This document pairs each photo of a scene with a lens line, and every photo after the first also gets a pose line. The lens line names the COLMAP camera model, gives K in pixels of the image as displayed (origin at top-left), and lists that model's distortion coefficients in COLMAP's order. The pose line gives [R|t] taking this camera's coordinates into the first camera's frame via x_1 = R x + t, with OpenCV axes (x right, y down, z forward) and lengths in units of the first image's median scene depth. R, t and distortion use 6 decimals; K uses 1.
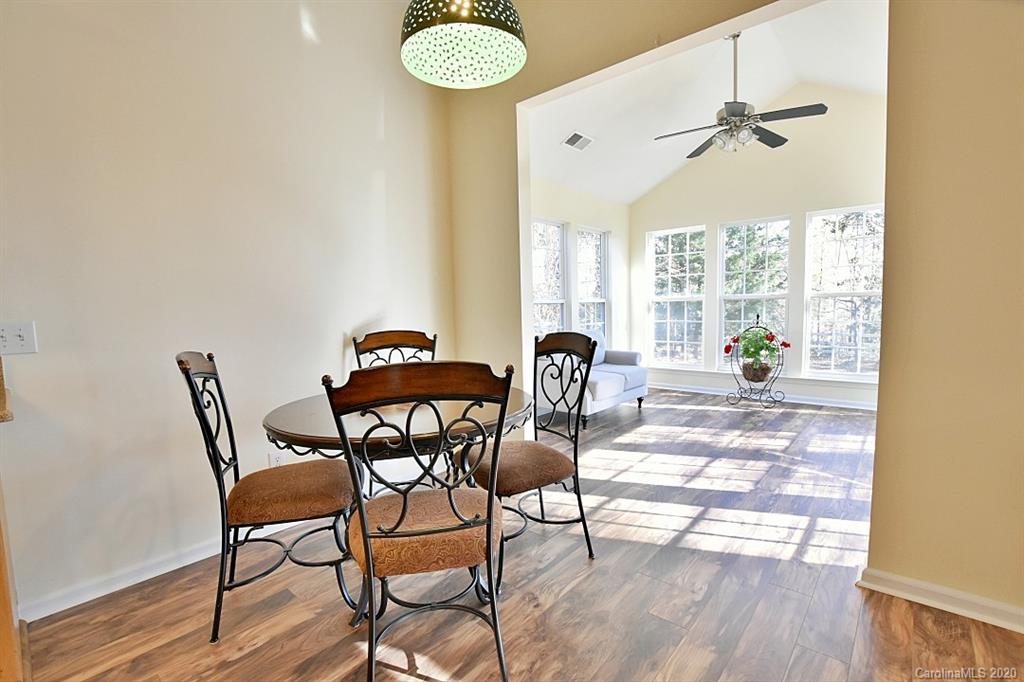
lens RADIAL K [[465.0, 0, 513.4], [0, 465.0, 347.2], [0, 0, 1]] dist [-0.034051, 0.005893]
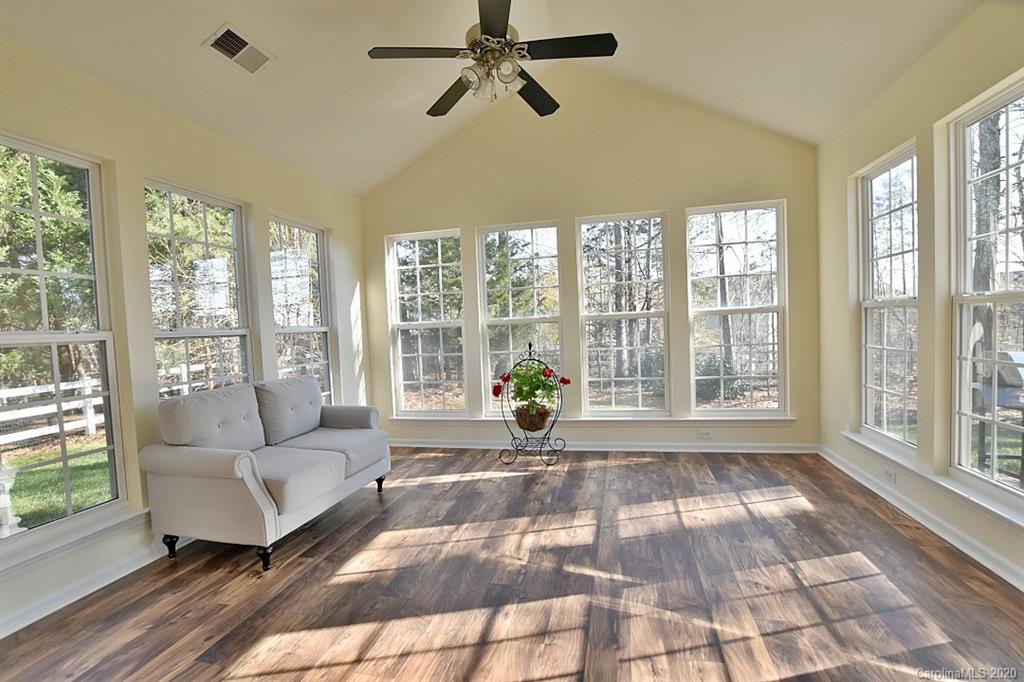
lens RADIAL K [[465.0, 0, 513.4], [0, 465.0, 347.2], [0, 0, 1]] dist [-0.034051, 0.005893]
pose [[0.882211, -0.036496, 0.469438, 0.139726], [0.063236, 0.997143, -0.041317, -0.034086], [-0.466589, 0.066135, 0.881998, 0.325070]]
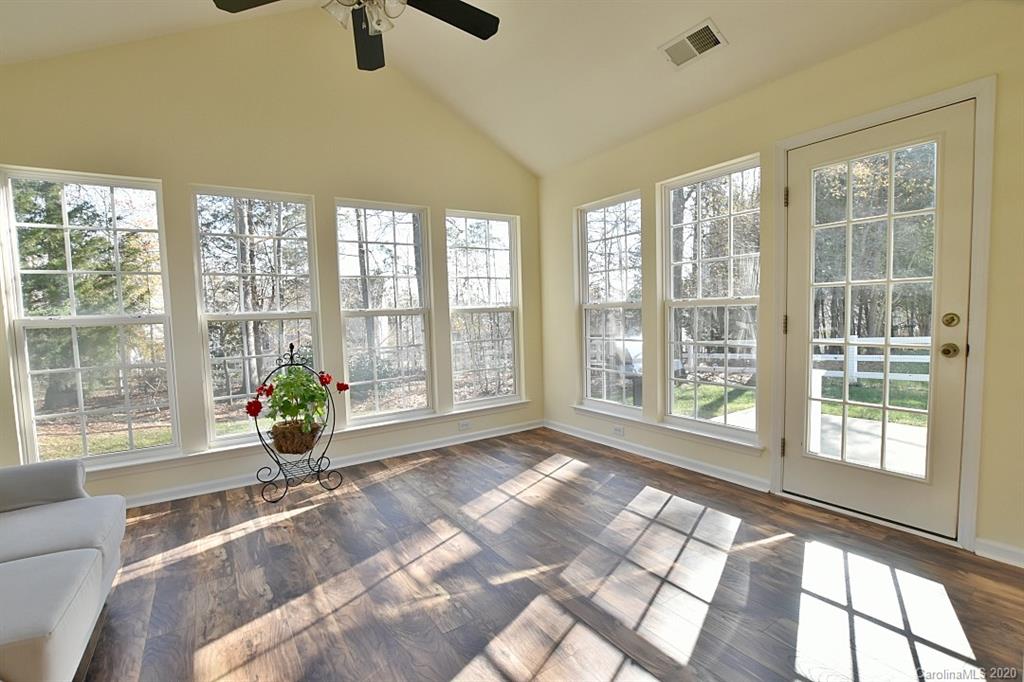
lens RADIAL K [[465.0, 0, 513.4], [0, 465.0, 347.2], [0, 0, 1]] dist [-0.034051, 0.005893]
pose [[0.257409, -0.052853, 0.964856, 0.011382], [0.108939, 0.993725, 0.025371, -0.050482], [-0.960142, 0.098580, 0.261552, 0.555222]]
